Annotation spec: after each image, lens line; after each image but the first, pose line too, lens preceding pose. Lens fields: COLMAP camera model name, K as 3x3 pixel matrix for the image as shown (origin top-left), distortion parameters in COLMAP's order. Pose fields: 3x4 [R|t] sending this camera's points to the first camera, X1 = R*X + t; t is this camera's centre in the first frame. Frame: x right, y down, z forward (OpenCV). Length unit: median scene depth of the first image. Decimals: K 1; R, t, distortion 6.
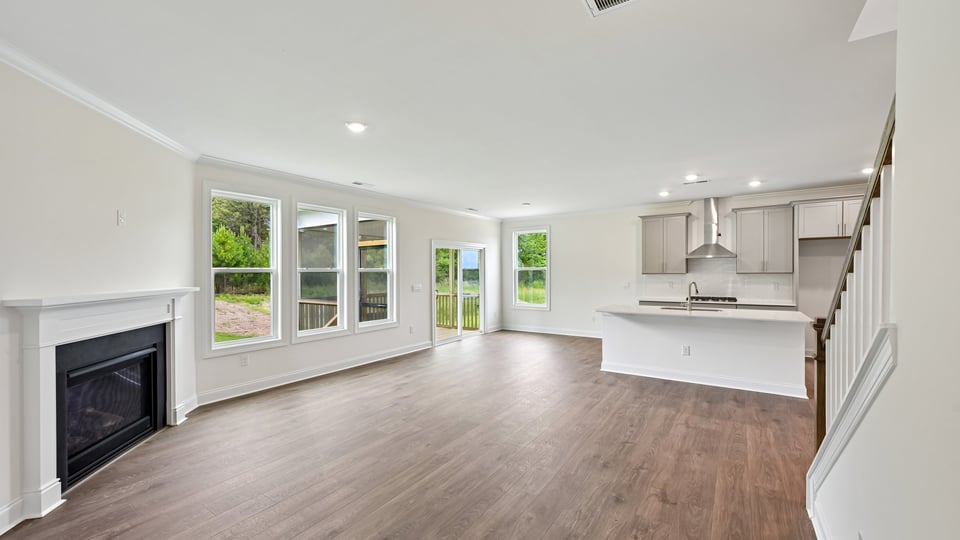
lens RADIAL K [[390.9, 0, 476.1], [0, 390.9, 276.8], [0, 0, 1]] dist [0.003465, -0.001124]
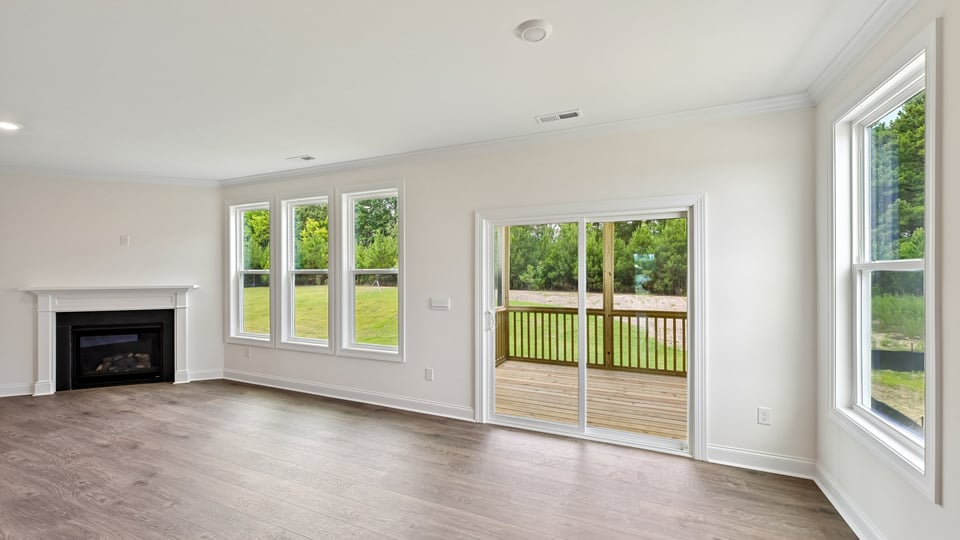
lens RADIAL K [[390.9, 0, 477.4], [0, 390.9, 269.8], [0, 0, 1]] dist [0.003465, -0.001124]
pose [[0.150614, 0.005263, -0.988579, 0.423256], [-0.007780, 0.999961, 0.004138, -0.022939], [0.988562, 0.007068, 0.150649, 1.000032]]
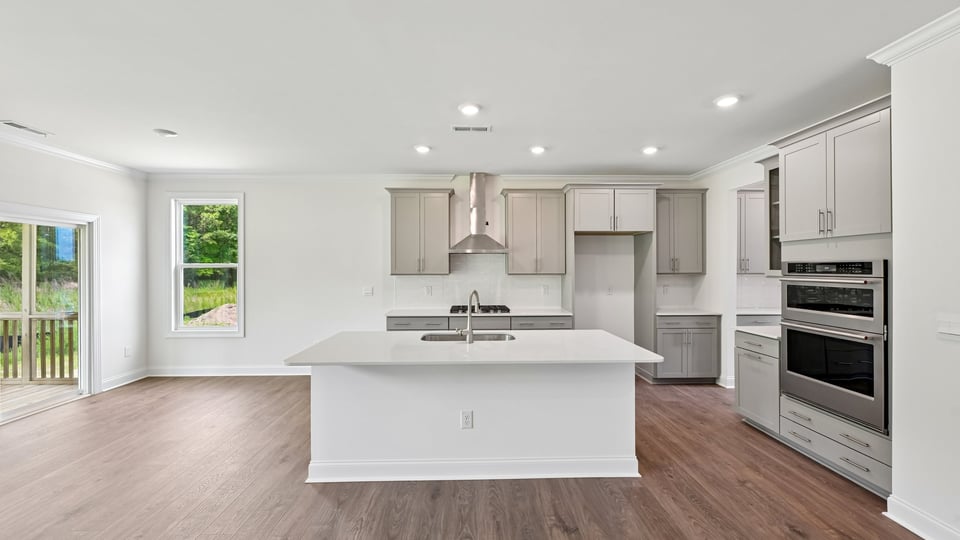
lens RADIAL K [[390.9, 0, 478.1], [0, 390.9, 269.3], [0, 0, 1]] dist [0.003465, -0.001124]
pose [[0.814103, 0.005028, 0.580699, 0.173020], [0.001544, 0.999940, -0.010824, -0.010119], [-0.580718, 0.009708, 0.814047, 0.406285]]
